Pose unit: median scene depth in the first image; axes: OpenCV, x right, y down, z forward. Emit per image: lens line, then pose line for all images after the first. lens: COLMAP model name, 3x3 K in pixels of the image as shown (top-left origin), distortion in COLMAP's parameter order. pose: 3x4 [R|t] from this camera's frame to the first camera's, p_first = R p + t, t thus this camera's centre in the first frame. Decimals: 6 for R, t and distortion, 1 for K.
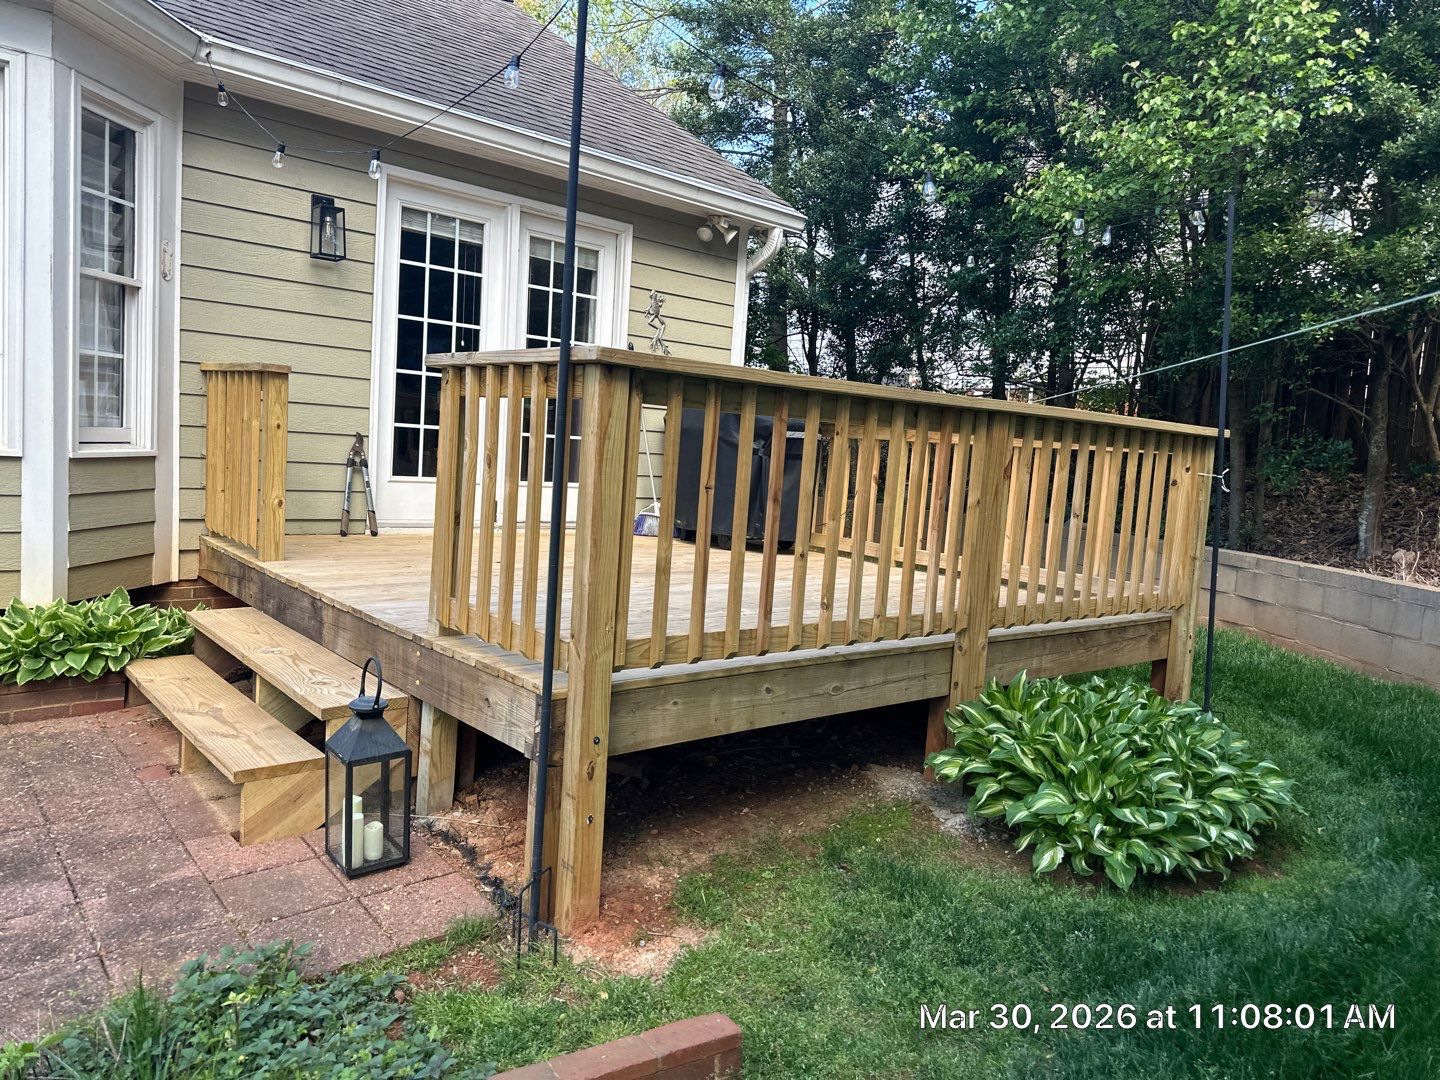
lens RADIAL K [[1012.5, 0, 720.0], [0, 1012.5, 540.0], [0, 0, 1]] dist [0.171378, -0.328100]
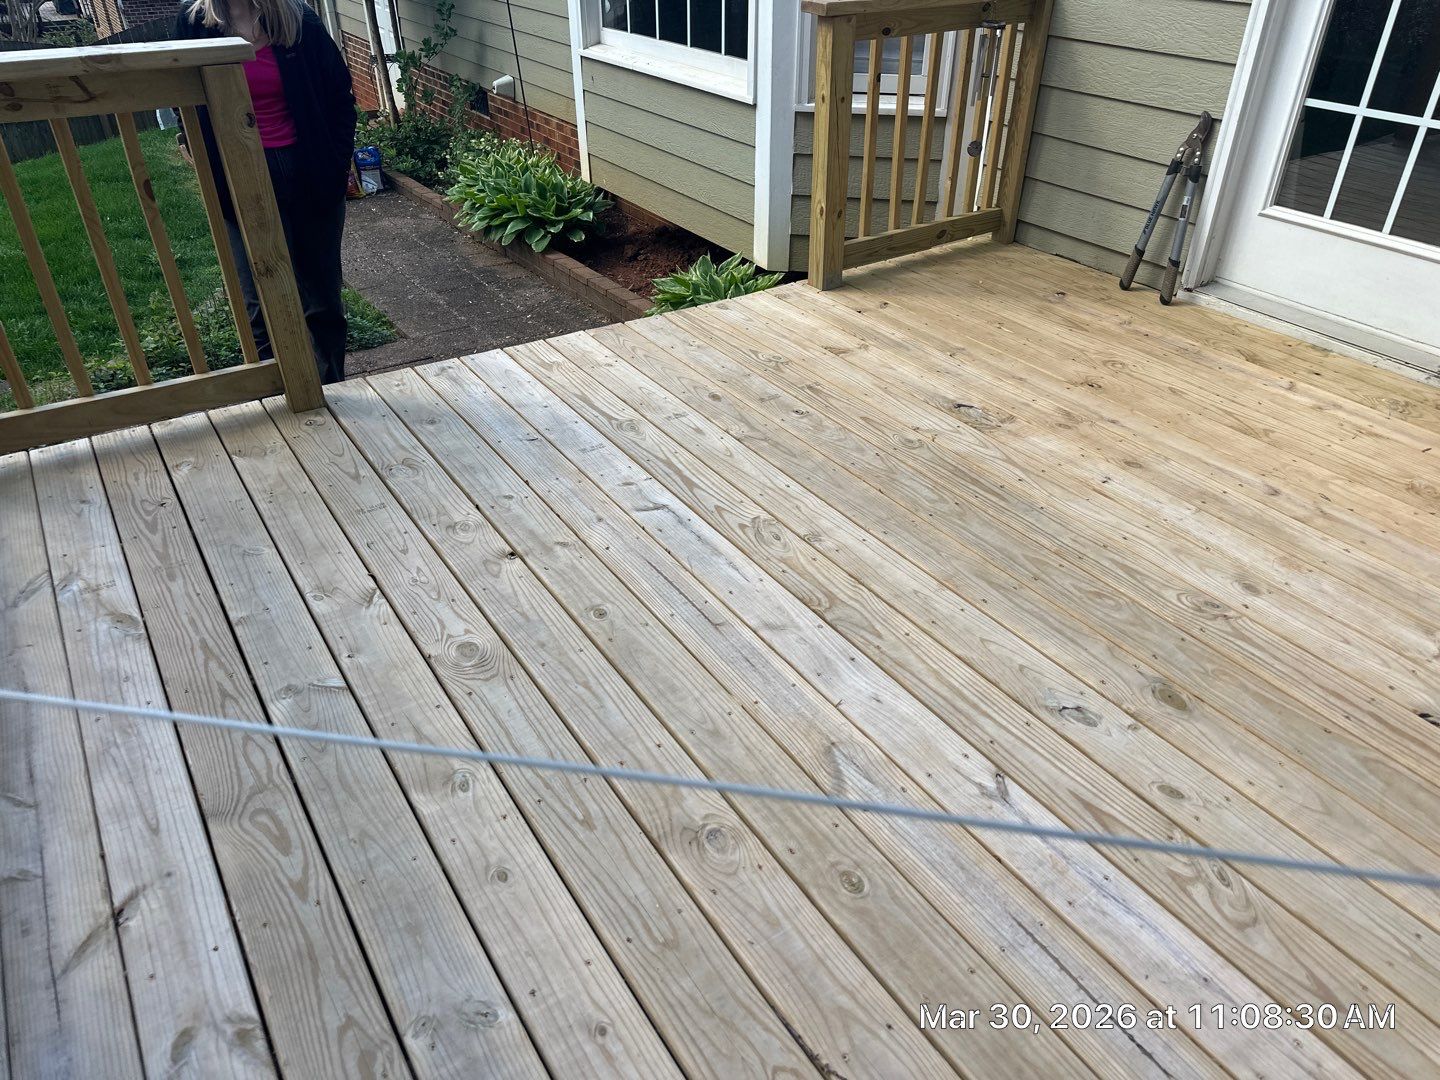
lens RADIAL K [[1011.4, 0, 720.0], [0, 1011.4, 540.0], [0, 0, 1]] dist [0.059124, -0.055065]
pose [[-0.150857, 0.481367, -0.863440, 0.271773], [-0.105669, 0.860579, 0.498234, -0.153745], [0.982892, 0.166400, -0.078959, 0.829788]]
